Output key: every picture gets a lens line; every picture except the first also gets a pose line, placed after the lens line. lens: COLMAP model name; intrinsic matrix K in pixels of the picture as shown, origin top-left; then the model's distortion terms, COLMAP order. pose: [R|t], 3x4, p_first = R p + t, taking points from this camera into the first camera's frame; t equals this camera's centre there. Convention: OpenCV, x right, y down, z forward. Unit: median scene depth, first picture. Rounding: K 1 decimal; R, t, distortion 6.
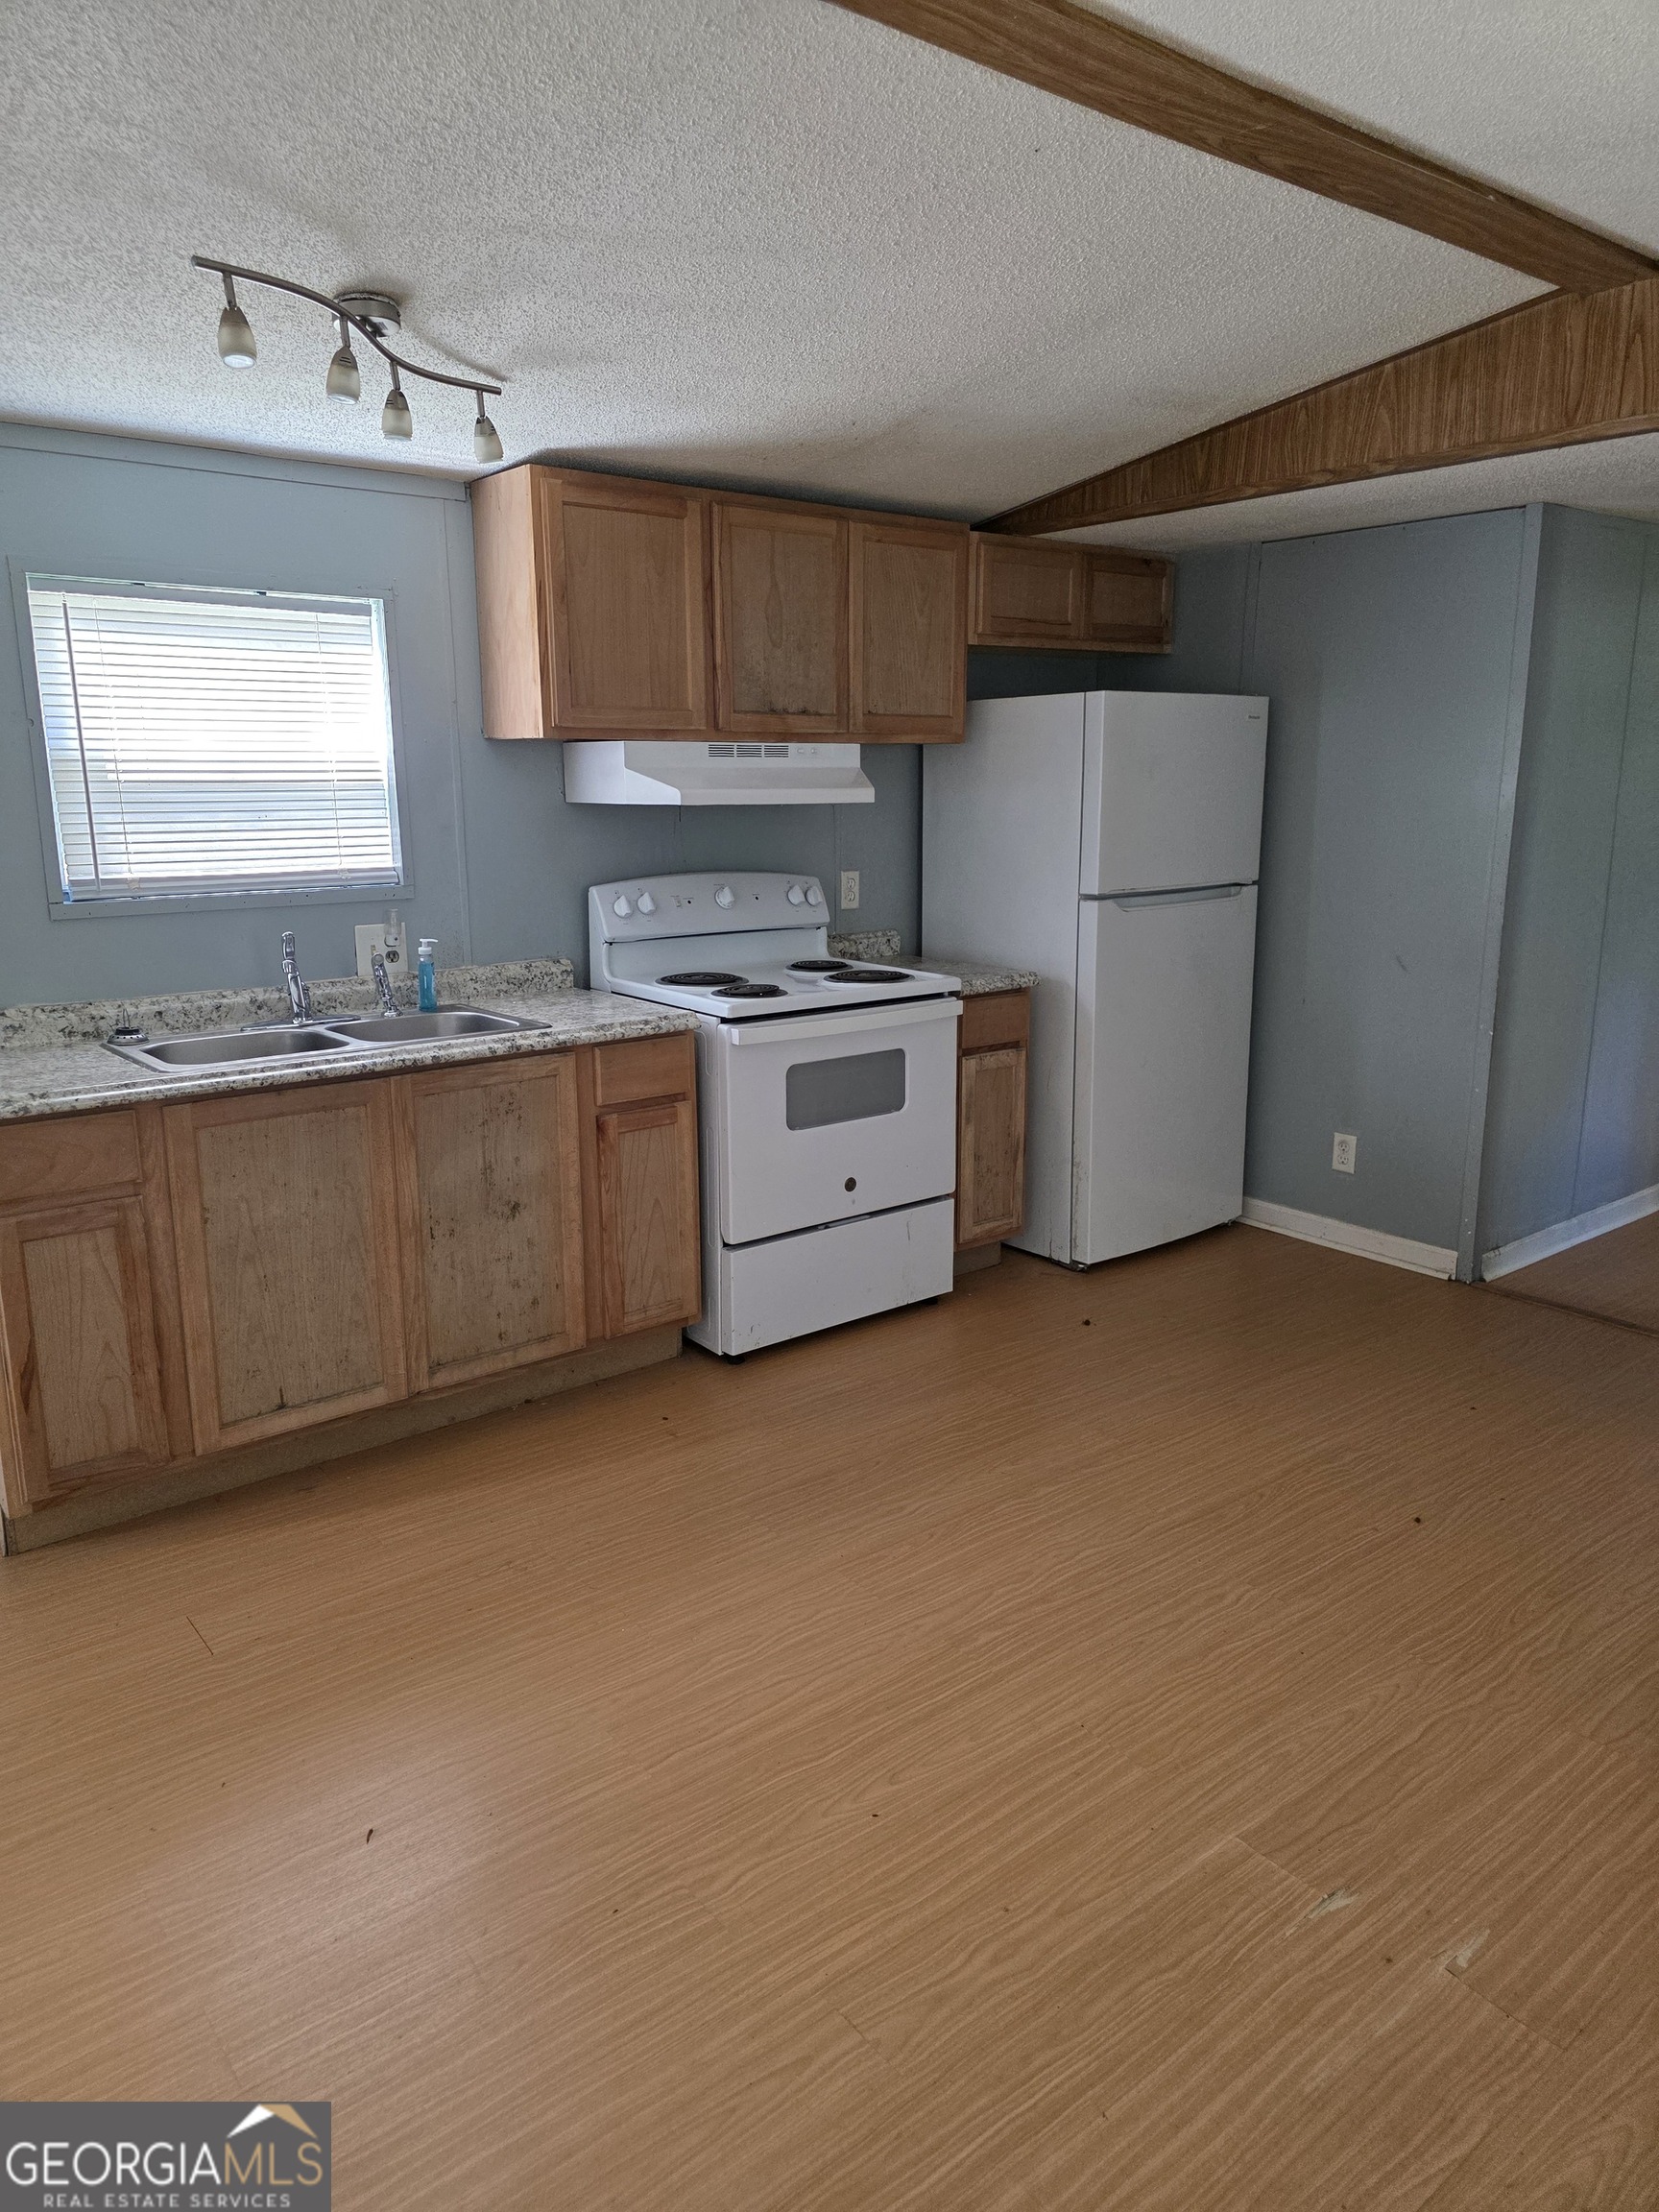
lens RADIAL K [[1481.4, 0, 827.2], [0, 1481.4, 1090.8], [0, 0, 1]] dist [0.063297, -0.046345]
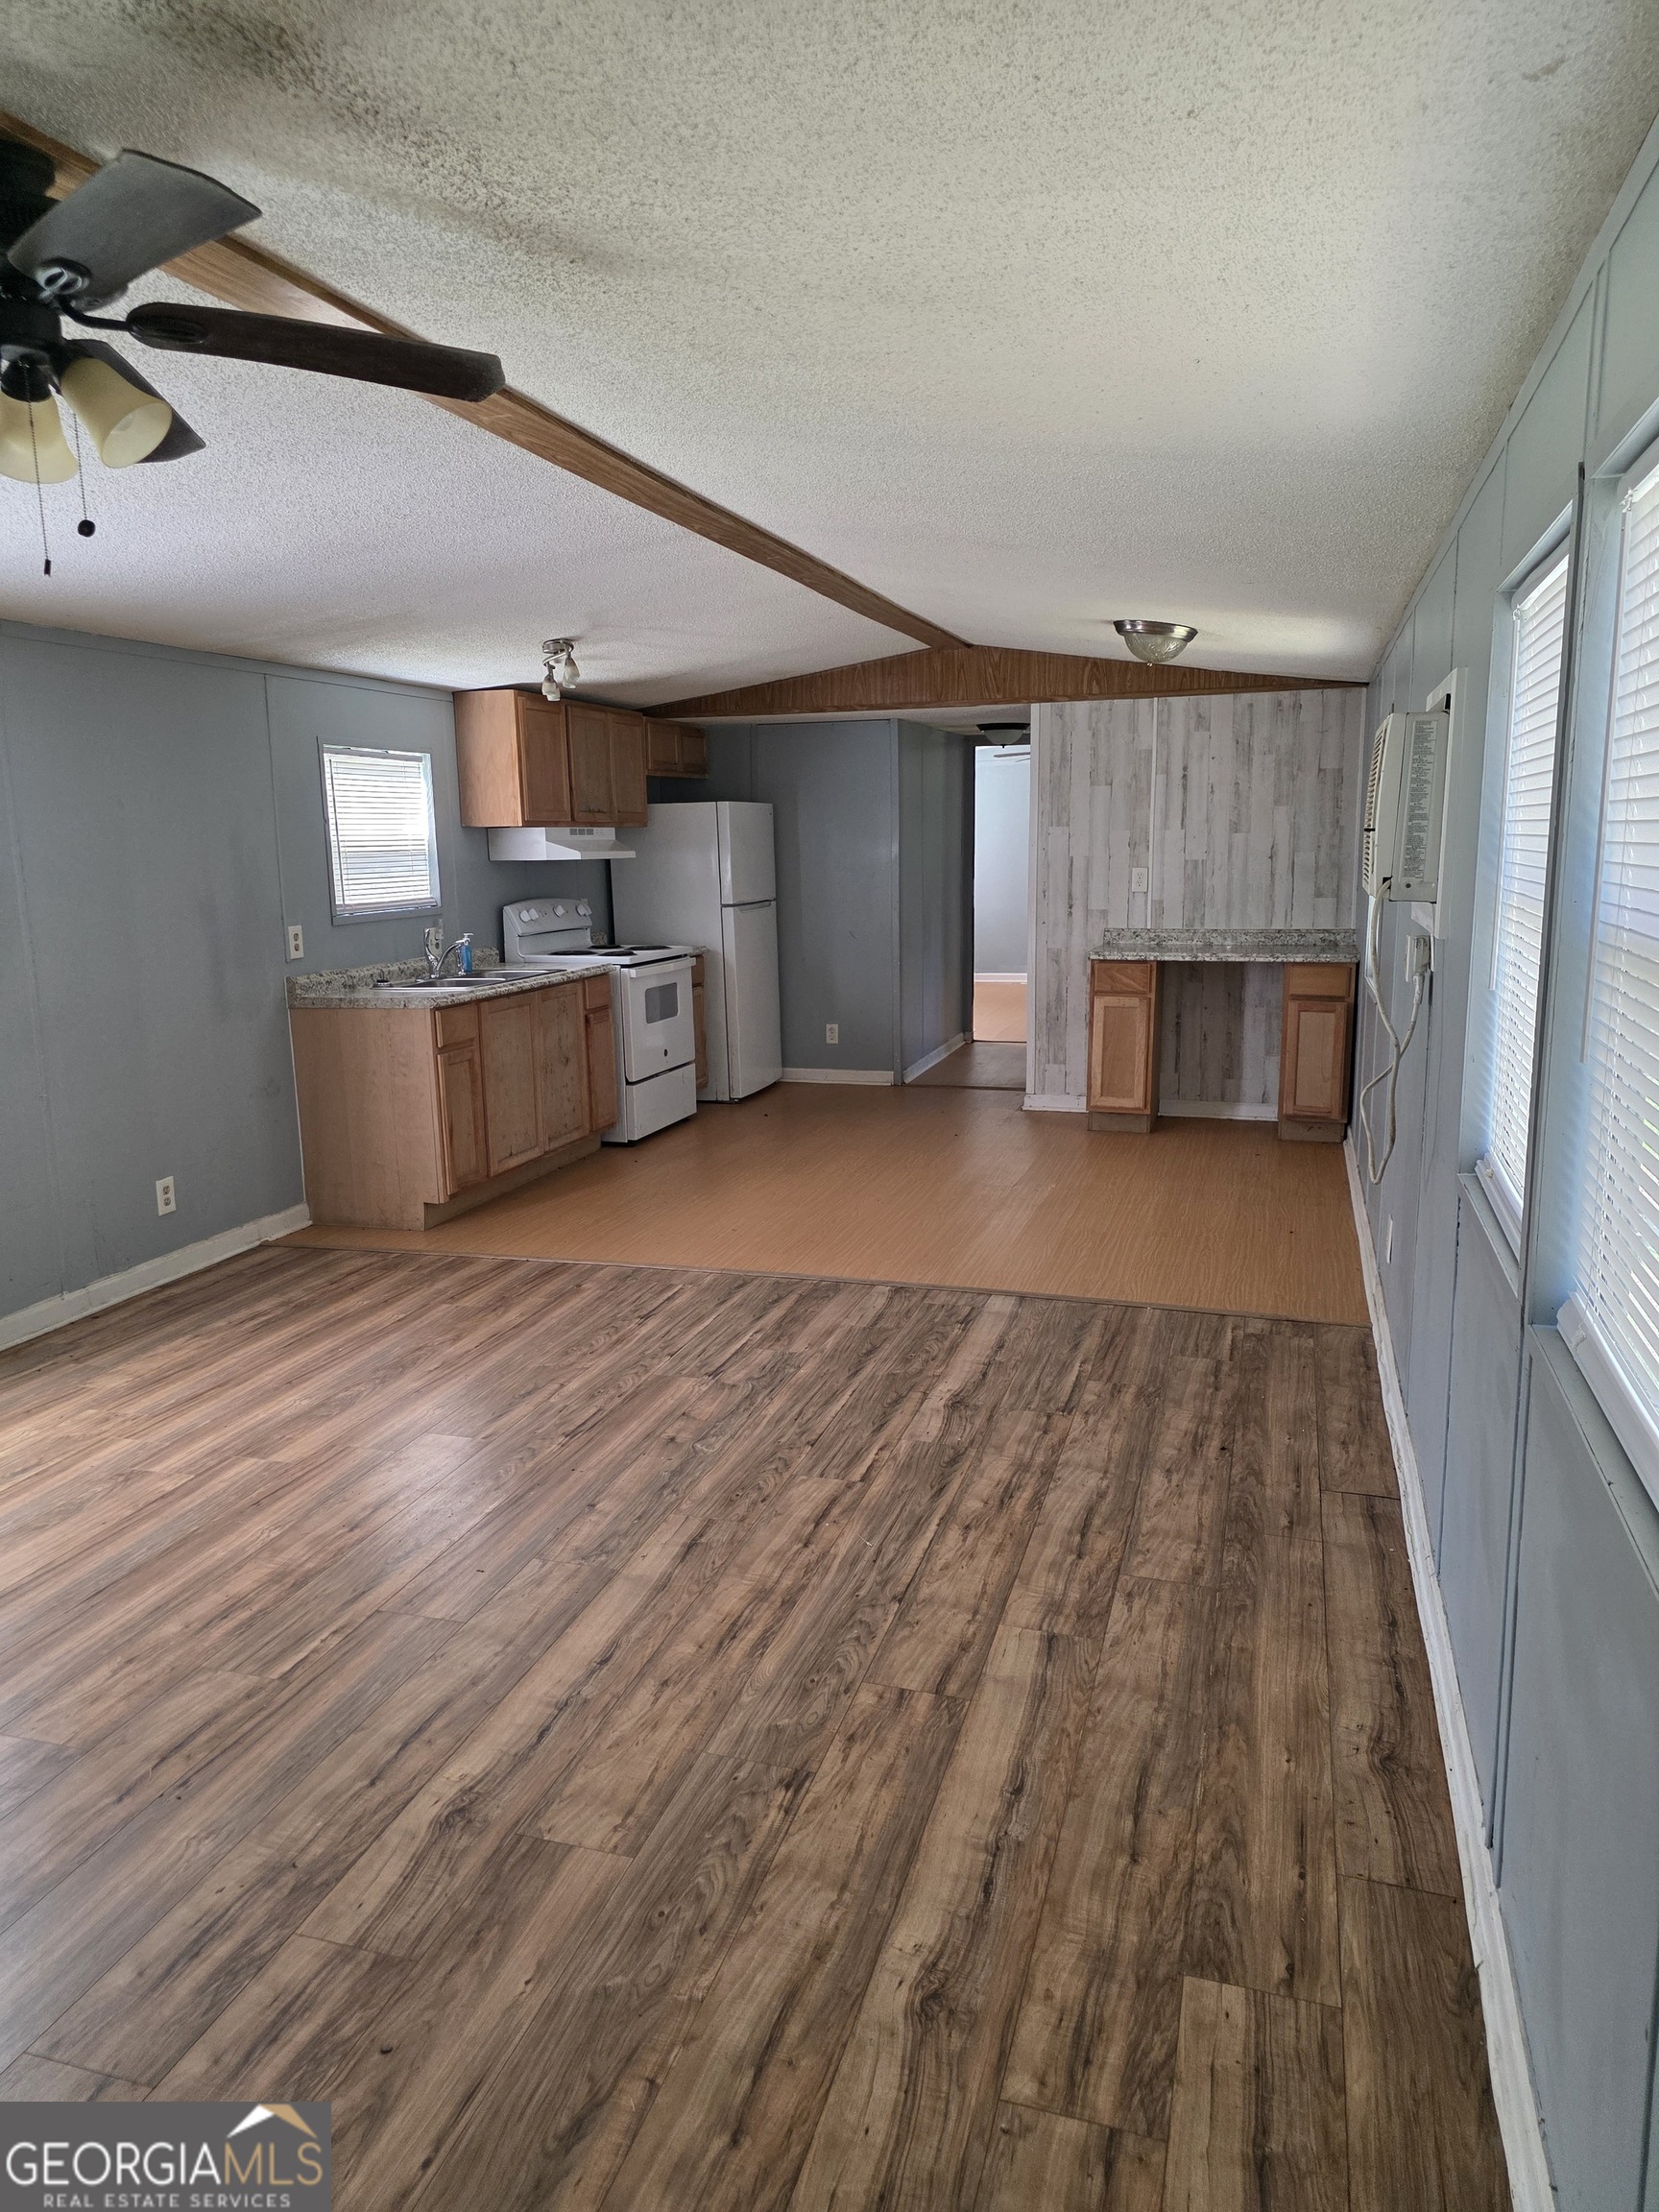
lens RADIAL K [[1481.4, 0, 815.4], [0, 1481.4, 1102.1], [0, 0, 1]] dist [0.063297, -0.046345]
pose [[0.831116, -0.110352, 0.545039, -0.998436], [0.134173, 0.990950, -0.003964, 0.182537], [-0.539669, 0.076424, 0.838401, -0.824471]]
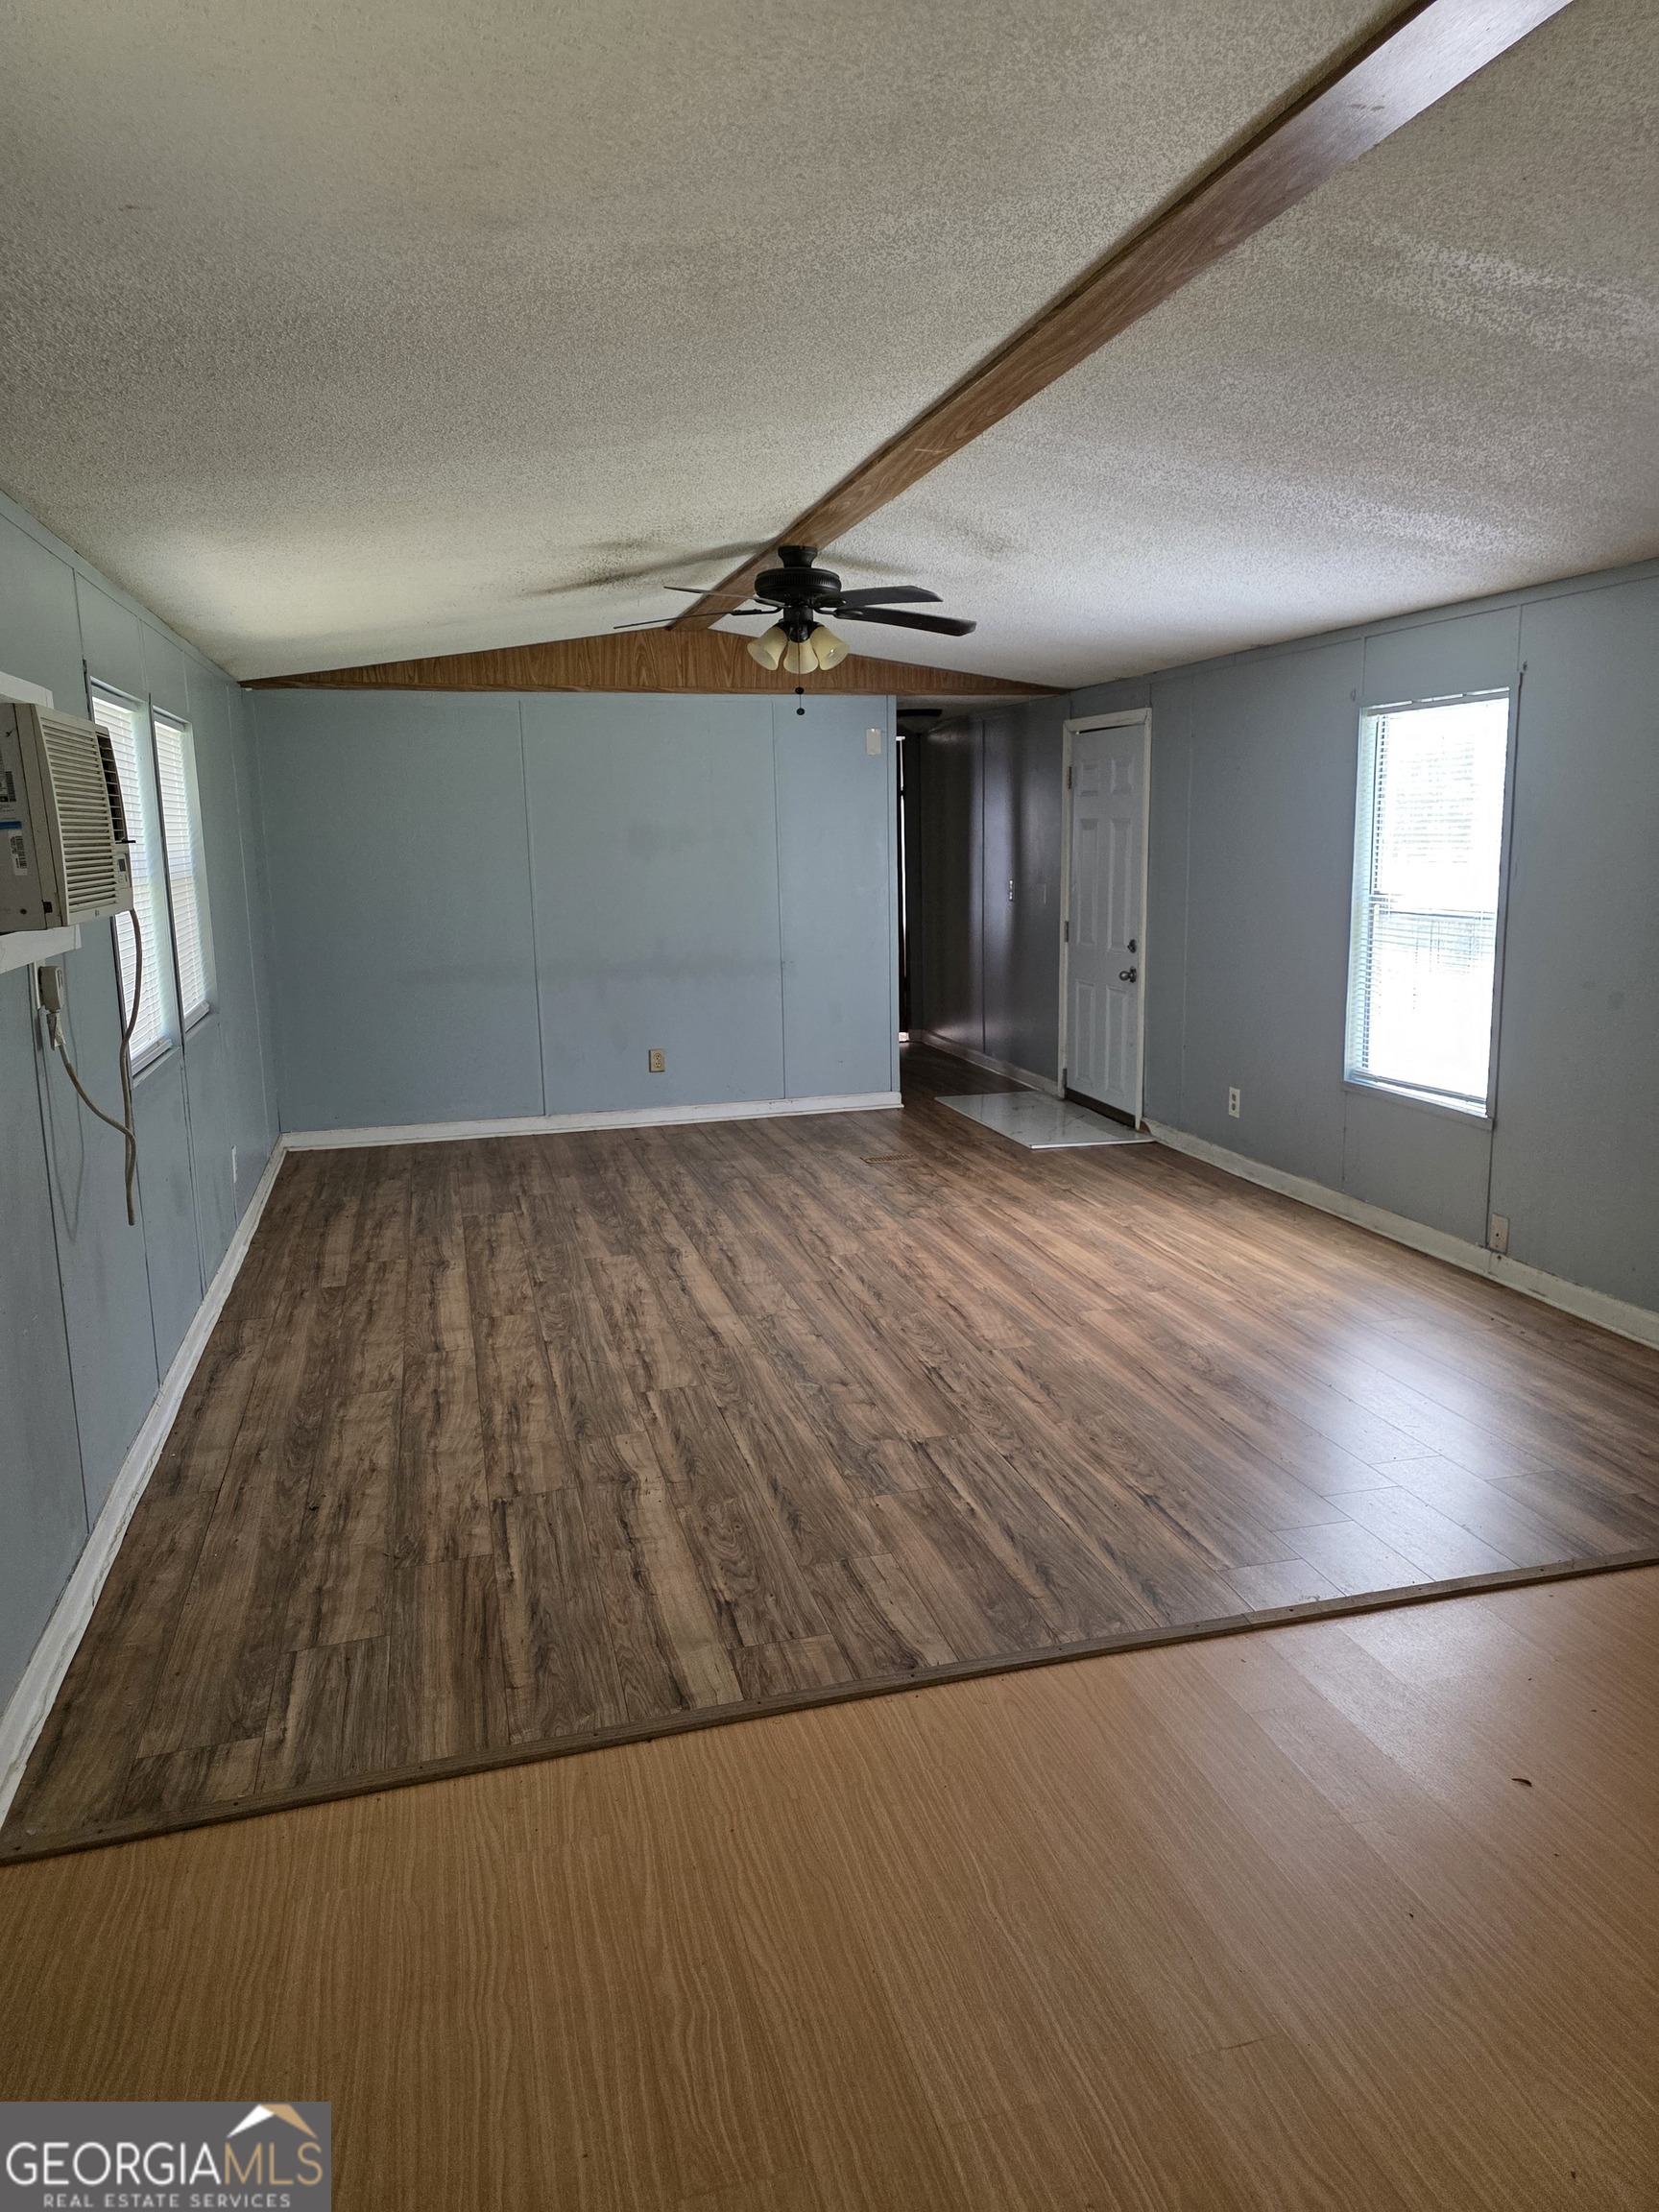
lens RADIAL K [[1481.4, 0, 843.4], [0, 1481.4, 1085.5], [0, 0, 1]] dist [0.063297, -0.046345]
pose [[-0.393285, 0.169406, -0.903675, 0.487109], [-0.177923, 0.950276, 0.255575, -0.111072], [0.902037, 0.261299, -0.343588, 0.495153]]
